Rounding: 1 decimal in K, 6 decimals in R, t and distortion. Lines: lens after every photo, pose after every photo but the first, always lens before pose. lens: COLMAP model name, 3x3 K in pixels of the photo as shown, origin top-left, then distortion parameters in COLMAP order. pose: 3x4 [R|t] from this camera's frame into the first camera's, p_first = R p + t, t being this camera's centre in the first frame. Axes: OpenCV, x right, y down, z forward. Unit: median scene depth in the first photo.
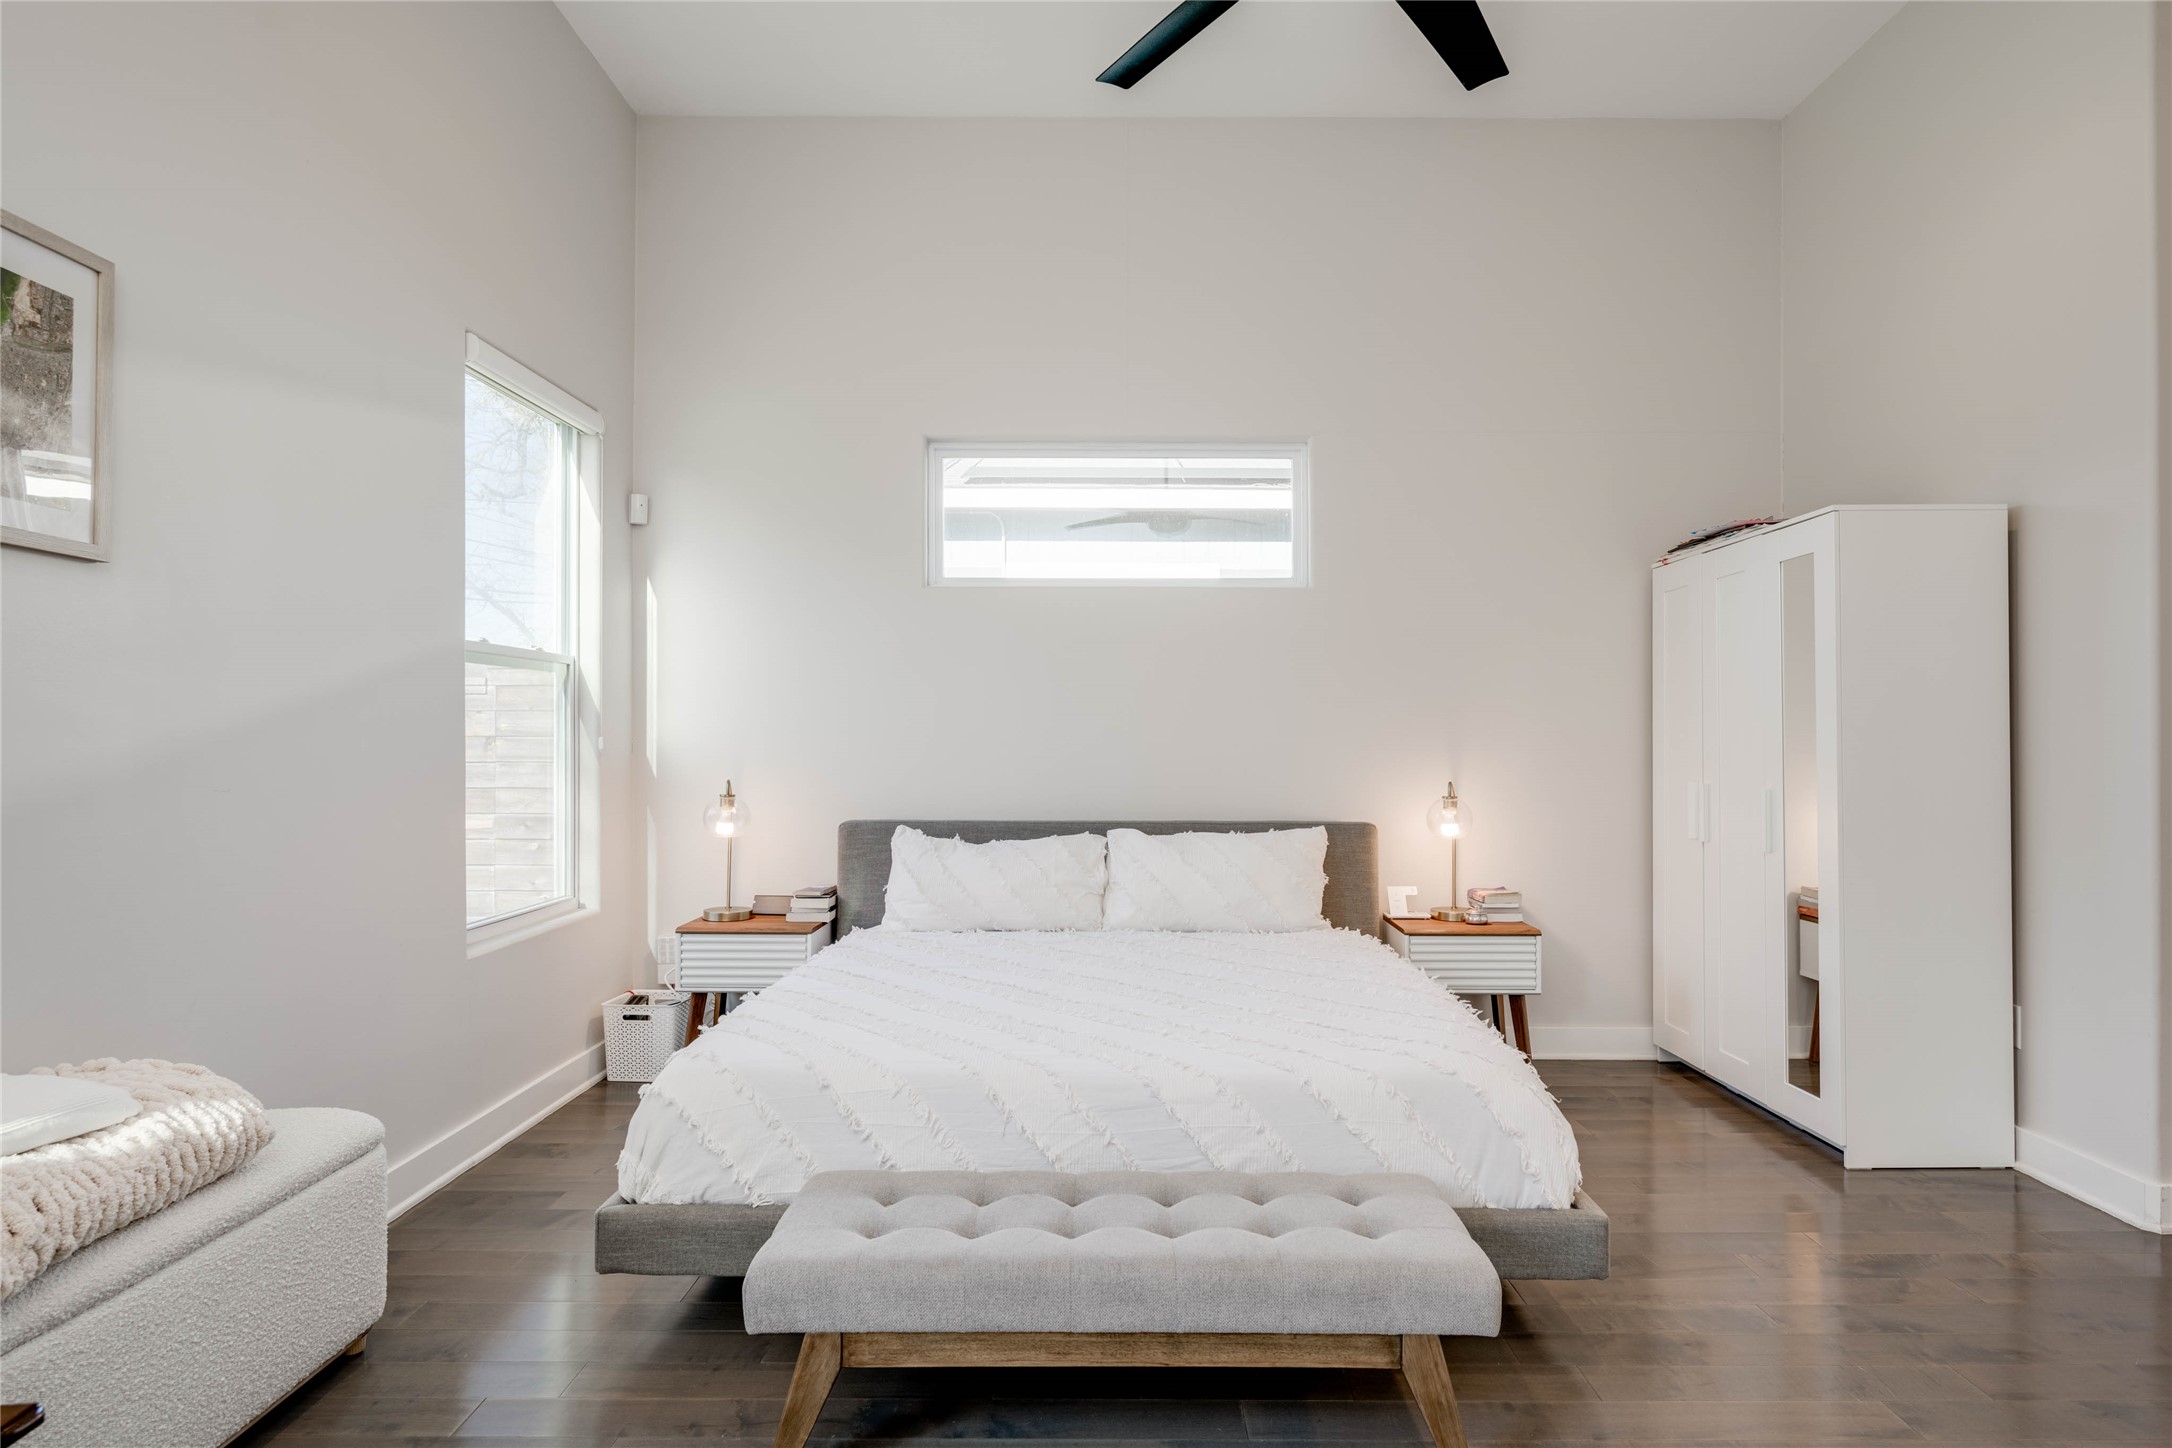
lens RADIAL K [[1205.2, 0, 1086.0], [0, 1205.2, 724.0], [0, 0, 1]] dist [0.000741, 0.000384]
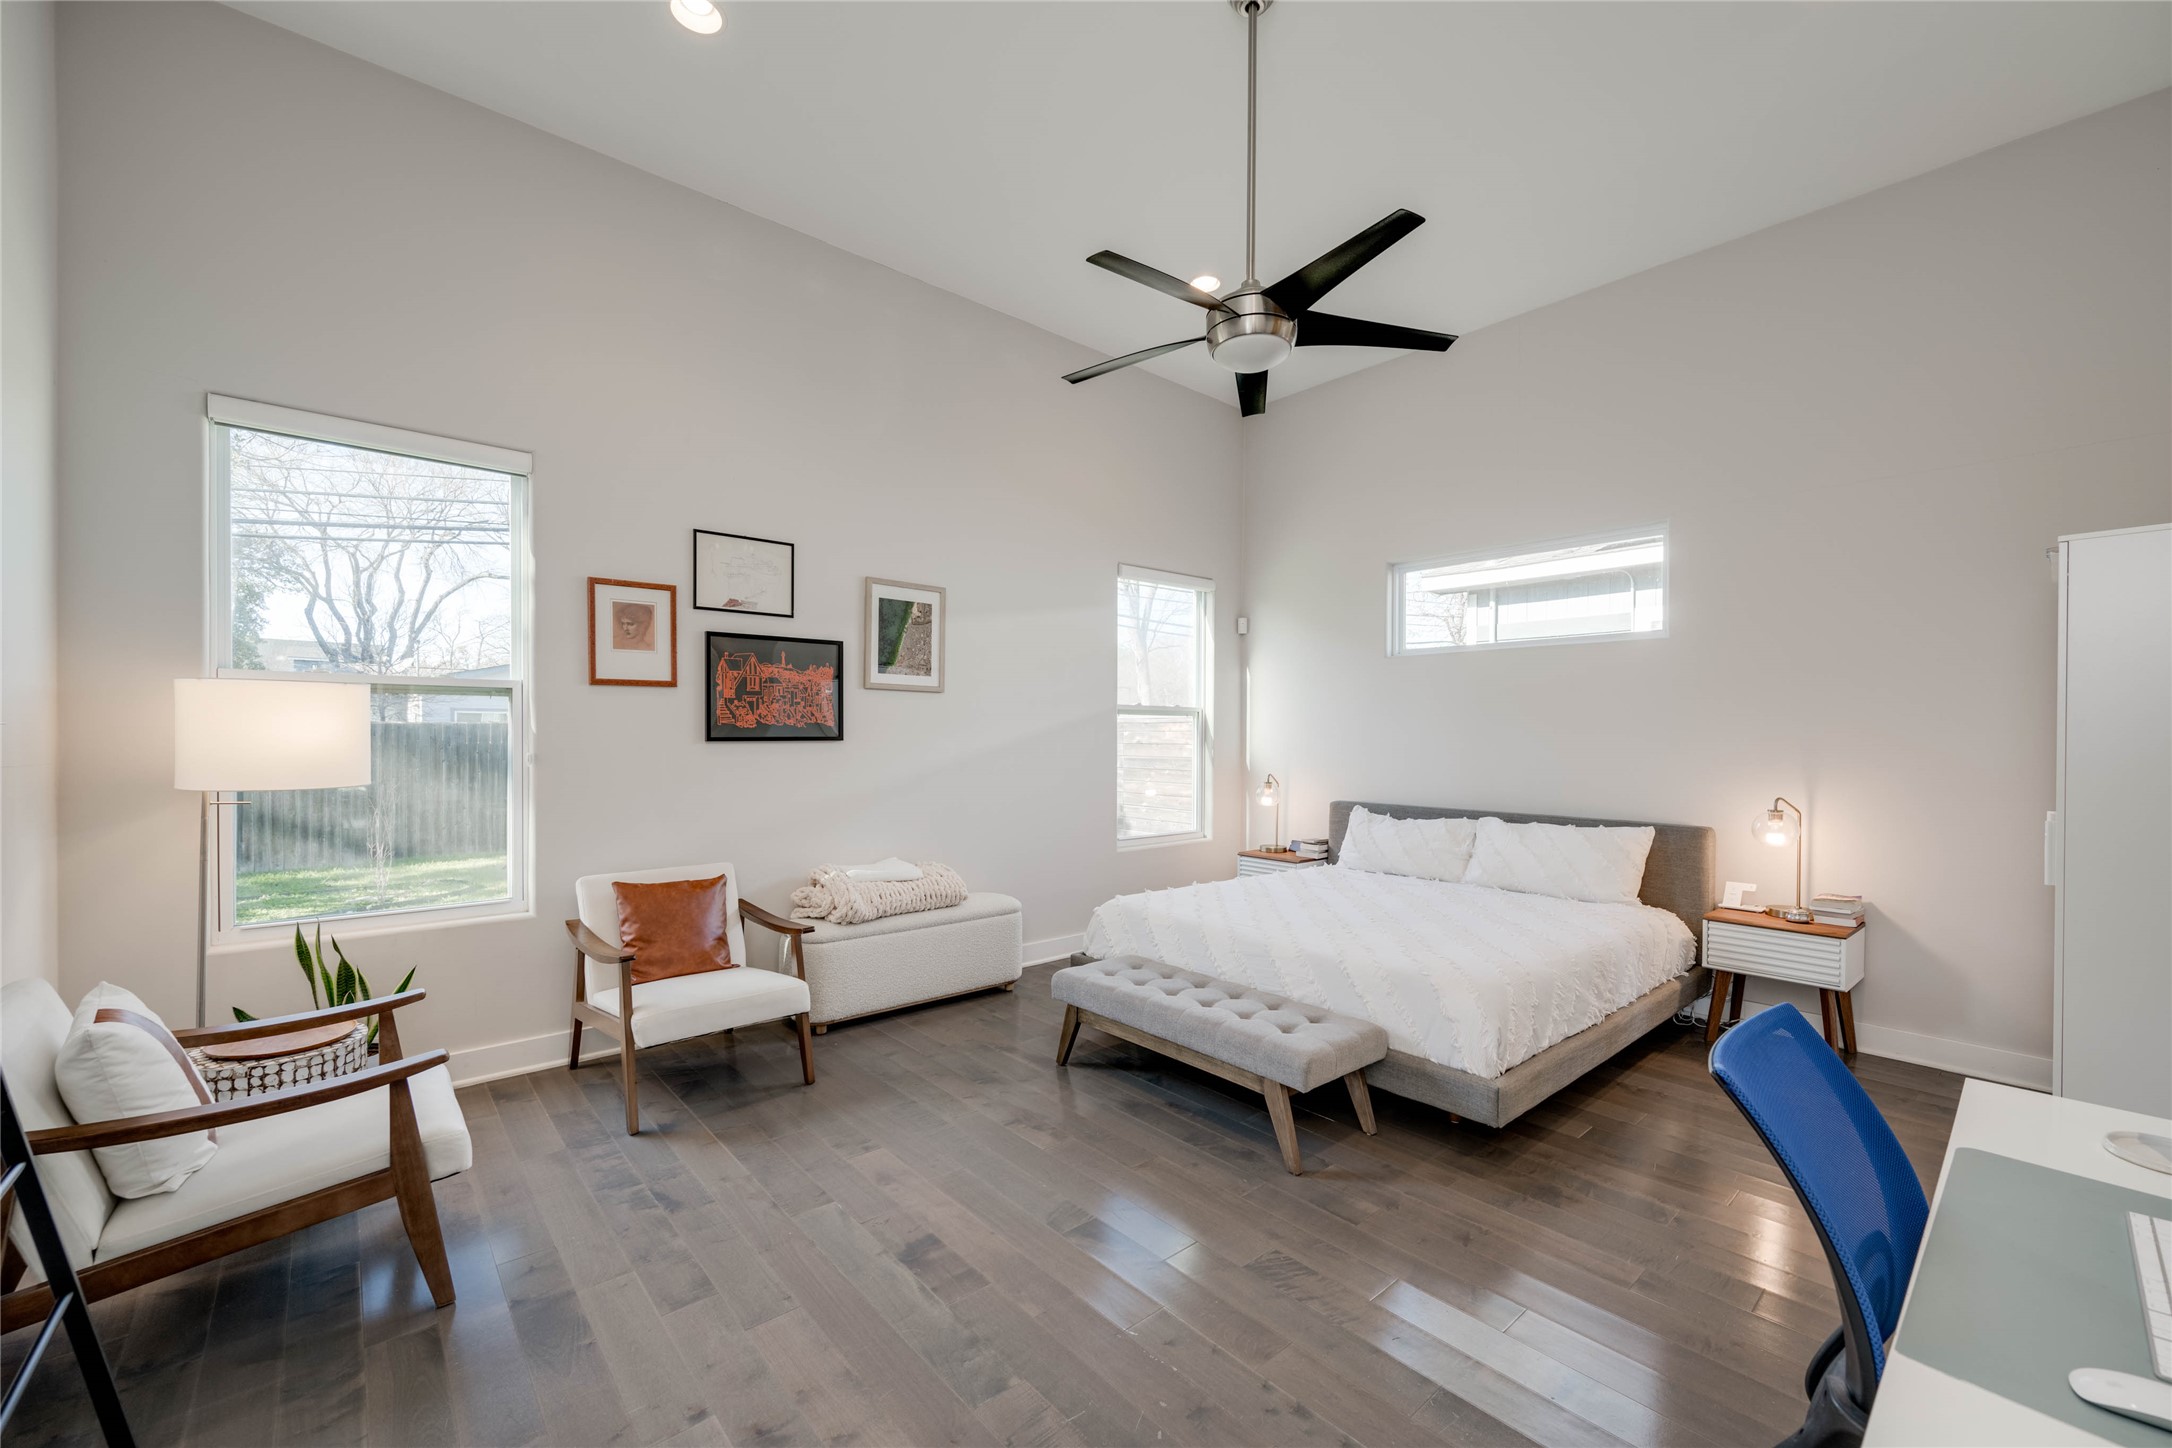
lens RADIAL K [[861.3, 0, 1091.9], [0, 861.3, 728.6], [0, 0, 1]] dist [-0.001215, -0.000140]
pose [[0.653968, -0.004099, -0.756511, 0.508087], [0.004361, 0.999989, -0.001648, -0.020532], [0.756509, -0.002221, 0.653979, -0.044922]]
